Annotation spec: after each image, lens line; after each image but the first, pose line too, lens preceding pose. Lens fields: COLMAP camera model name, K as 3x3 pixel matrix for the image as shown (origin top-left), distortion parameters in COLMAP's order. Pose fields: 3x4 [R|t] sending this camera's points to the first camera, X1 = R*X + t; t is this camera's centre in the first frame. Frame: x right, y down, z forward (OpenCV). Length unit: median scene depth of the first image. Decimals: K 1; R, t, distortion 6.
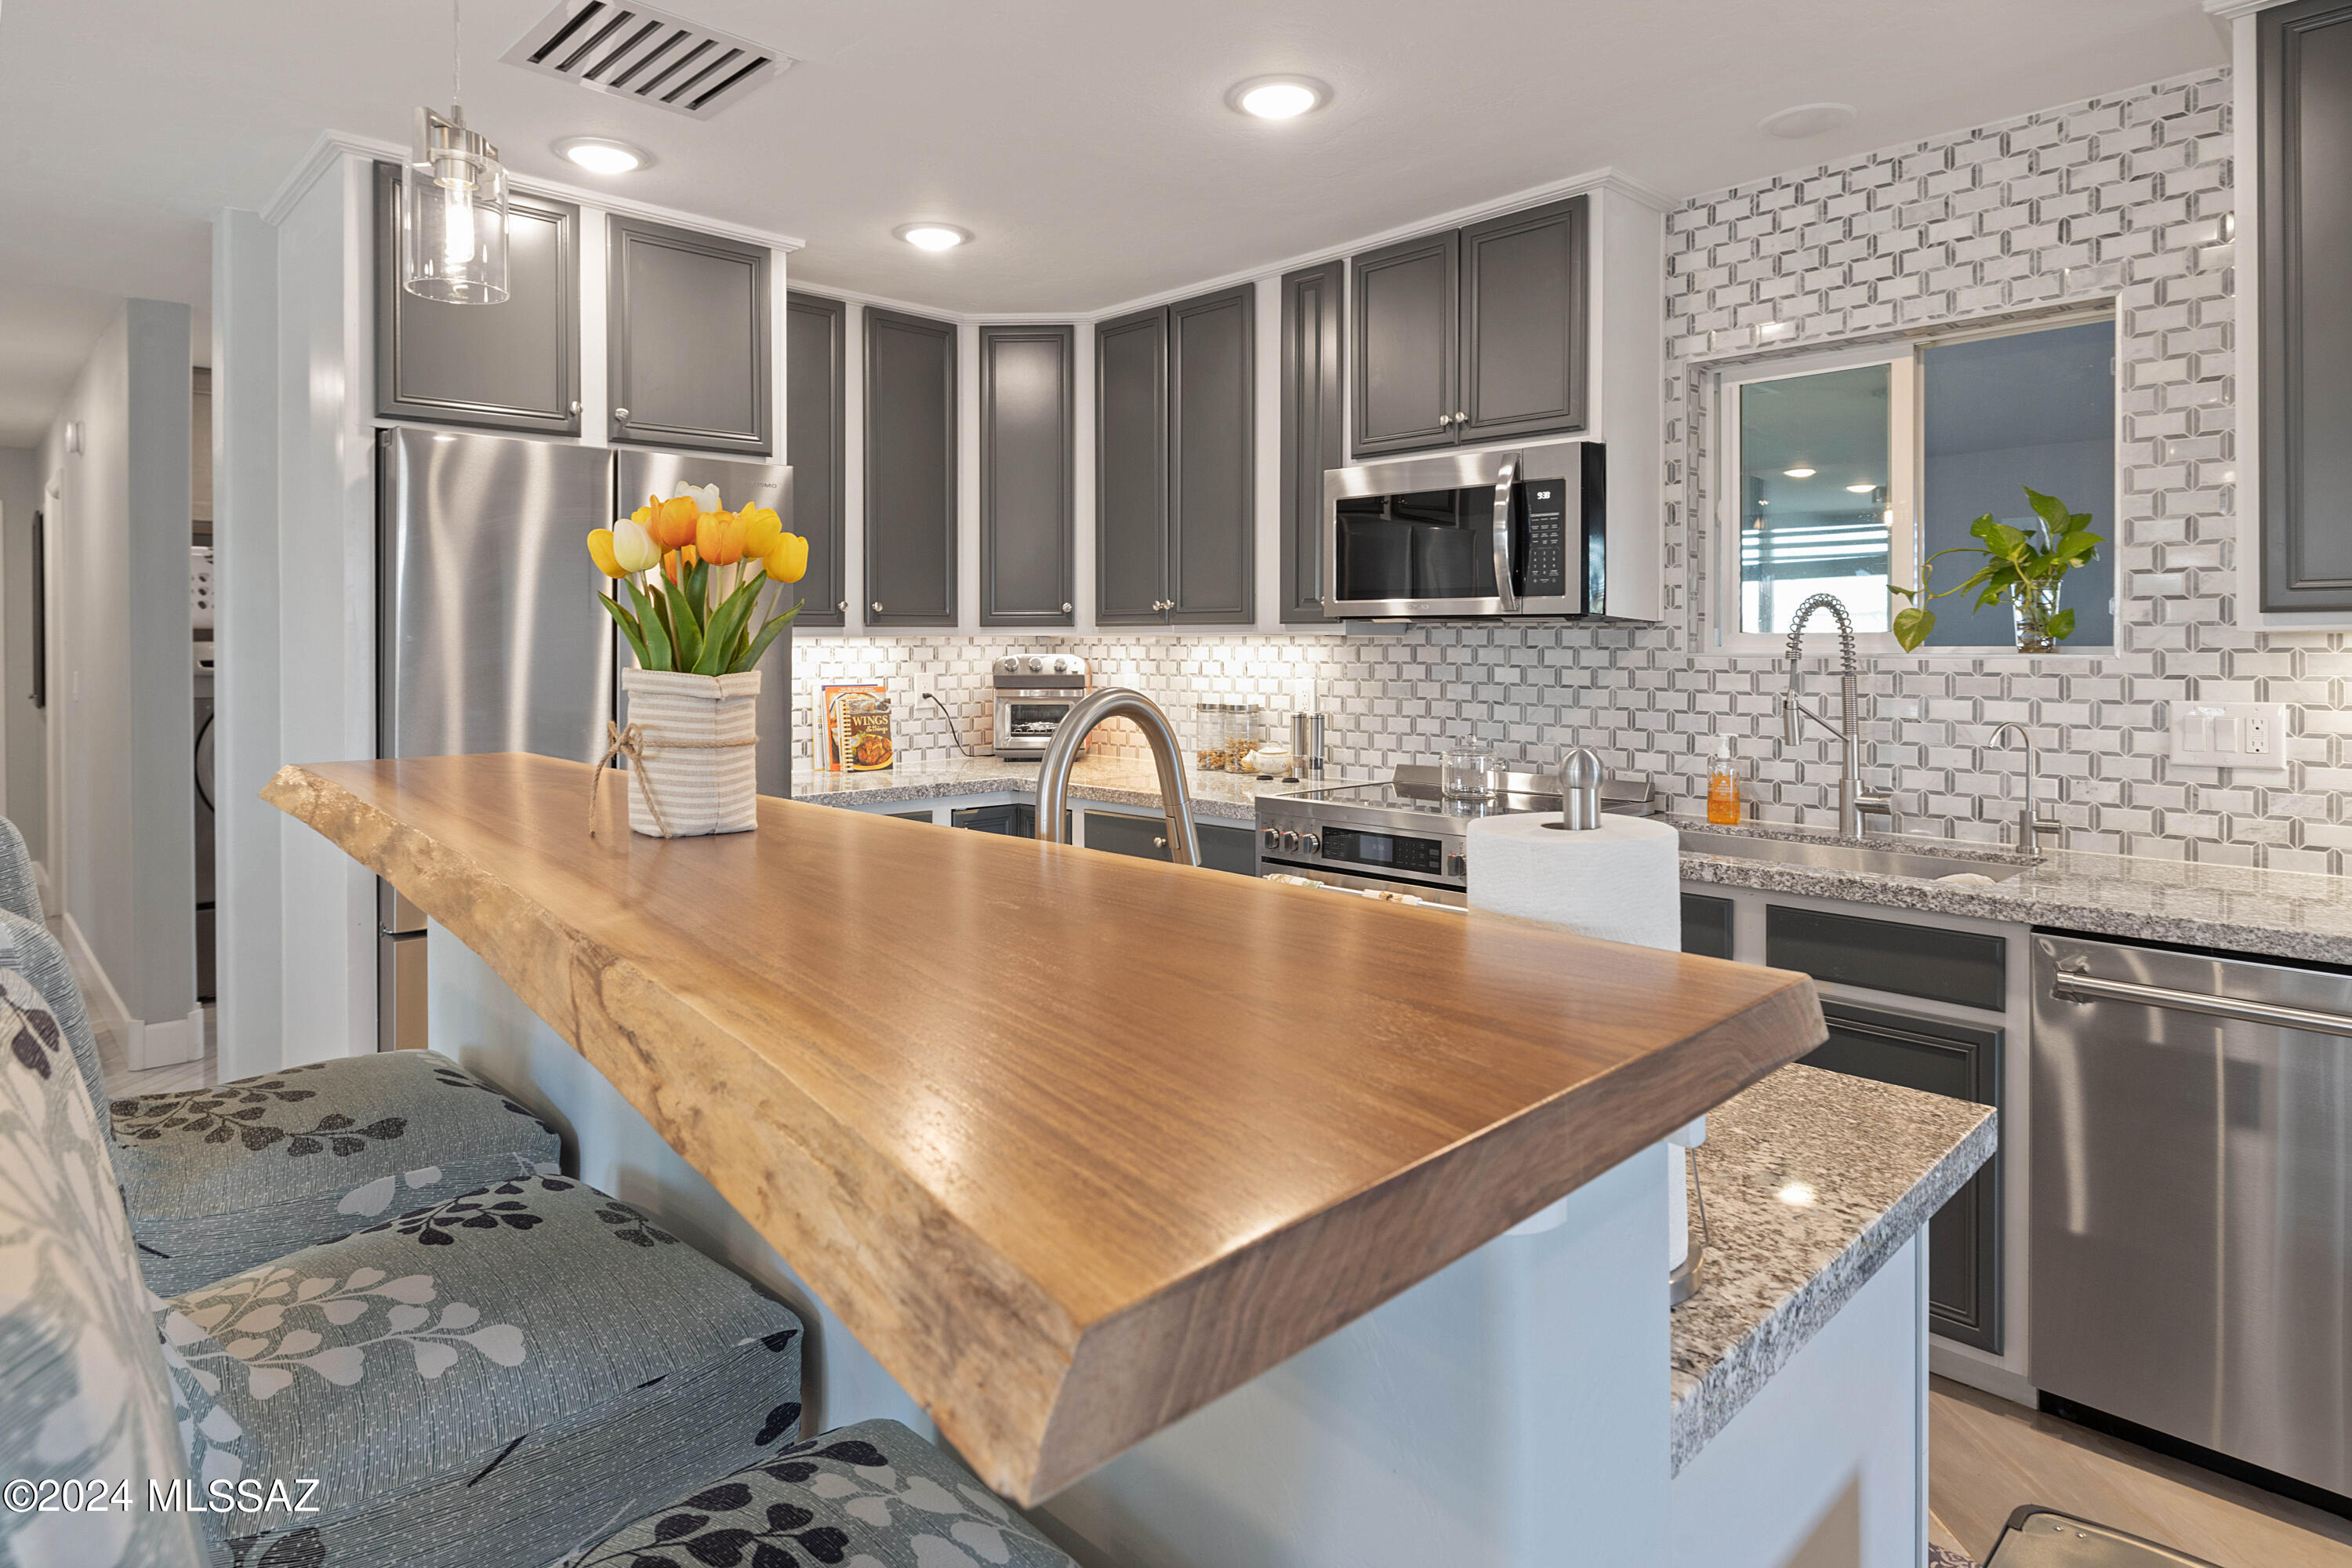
lens RADIAL K [[1308.7, 0, 1192.6], [0, 1308.7, 651.4], [0, 0, 1]] dist [-0.003681, 0.002324]
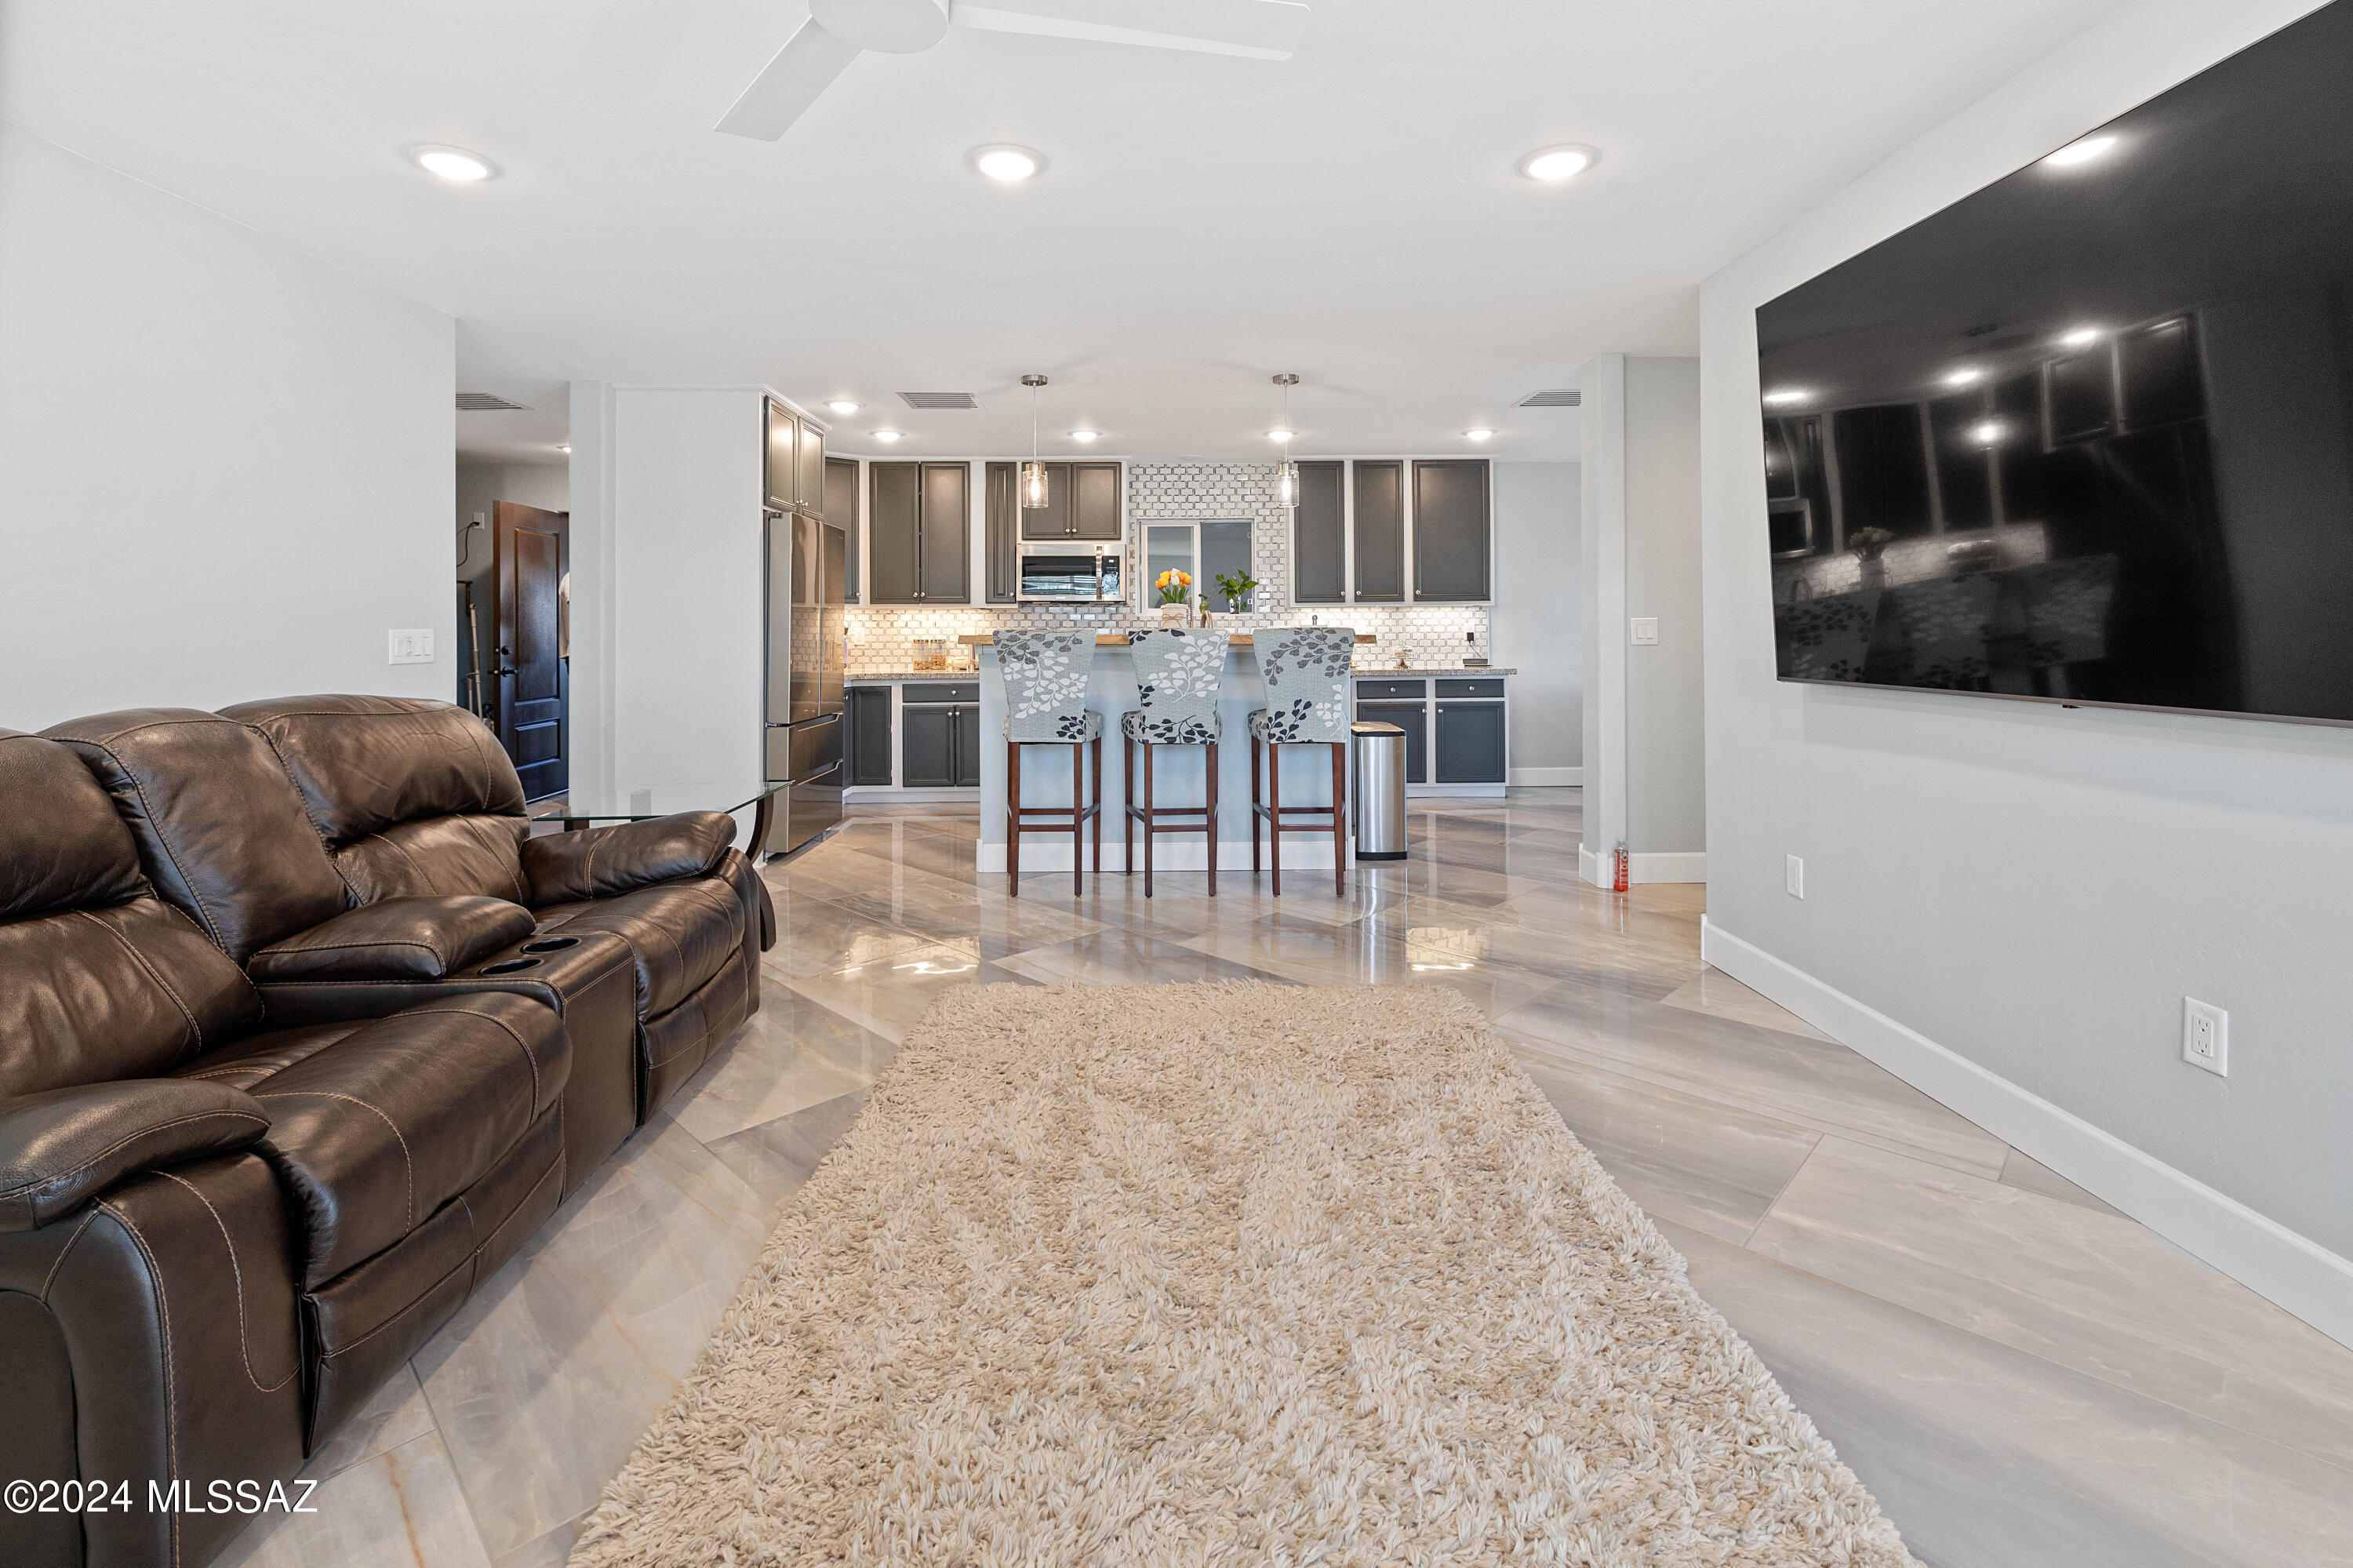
lens RADIAL K [[1019.2, 0, 1199.8], [0, 1019.2, 640.8], [0, 0, 1]] dist [0.001058, -0.000823]
pose [[0.675926, -0.008359, 0.736922, -1.326316], [0.010686, 0.999942, 0.001540, 0.061980], [-0.736892, 0.006834, 0.675976, -0.728651]]
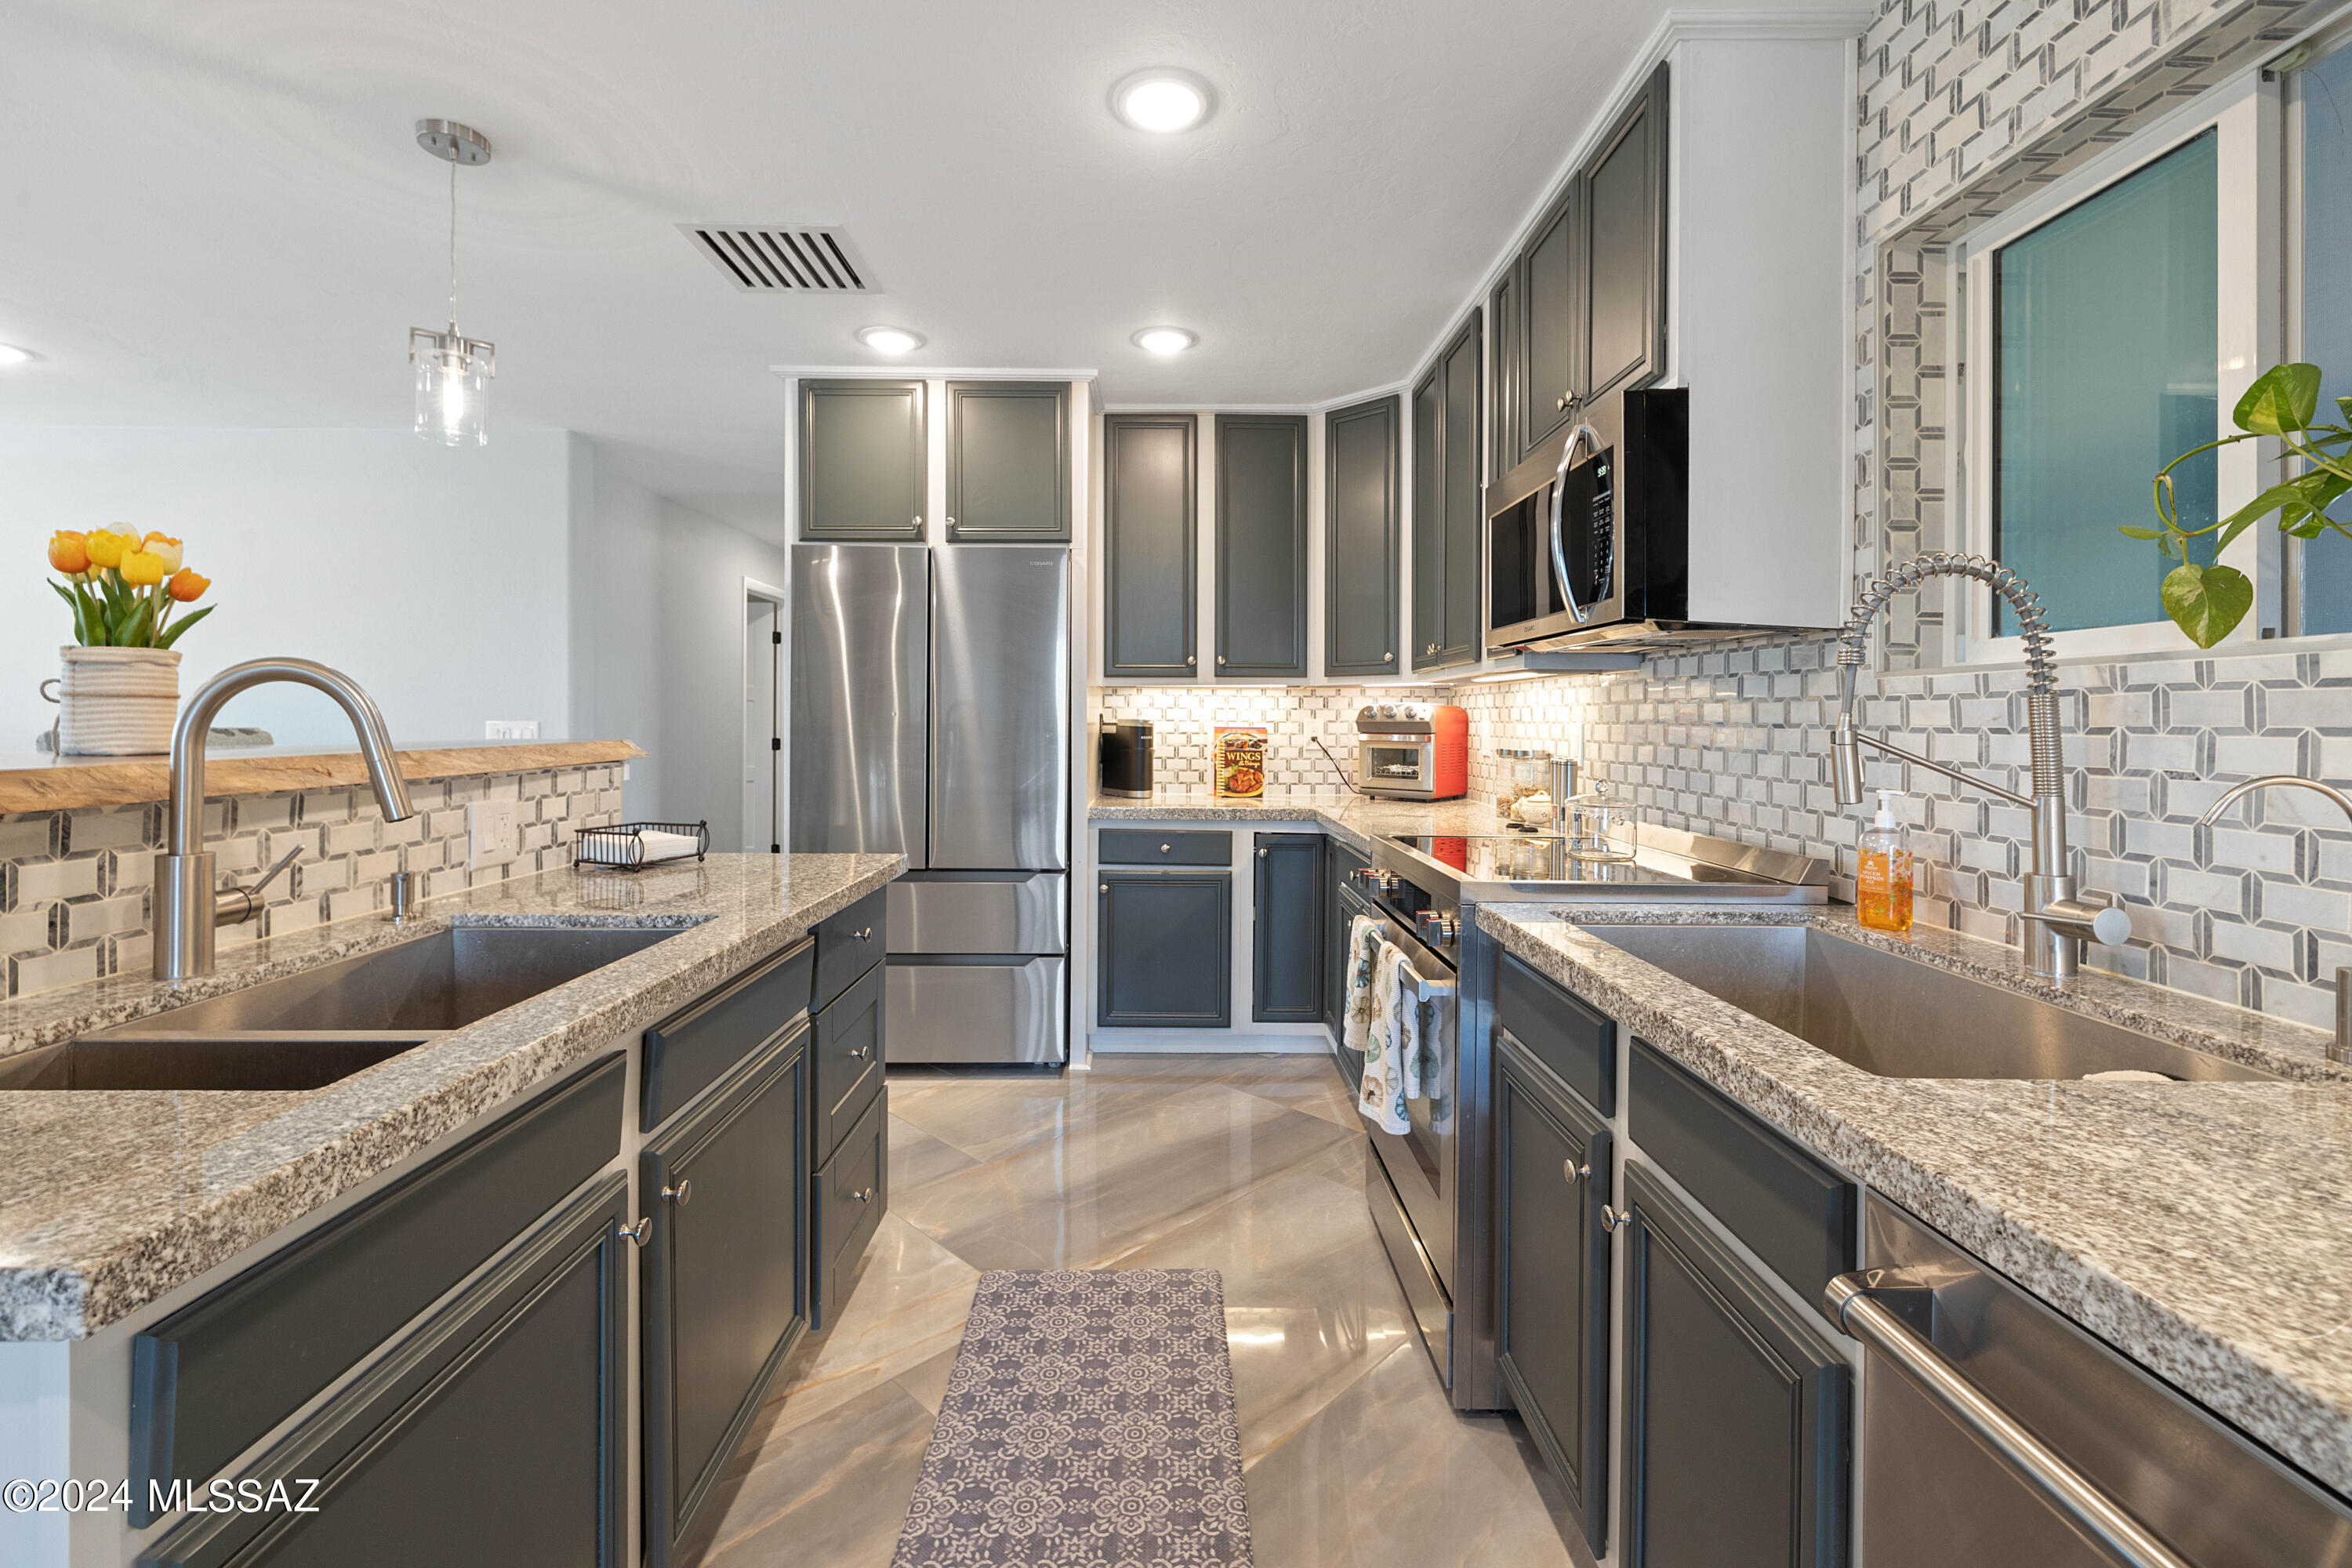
lens RADIAL K [[1018.7, 0, 1173.5], [0, 1018.7, 718.0], [0, 0, 1]] dist [0.001058, -0.000823]
pose [[0.721443, 0.002946, -0.692468, 0.510439], [-0.010546, 0.999922, -0.006733, 0.034490], [0.692394, 0.012160, 0.721417, 0.393412]]
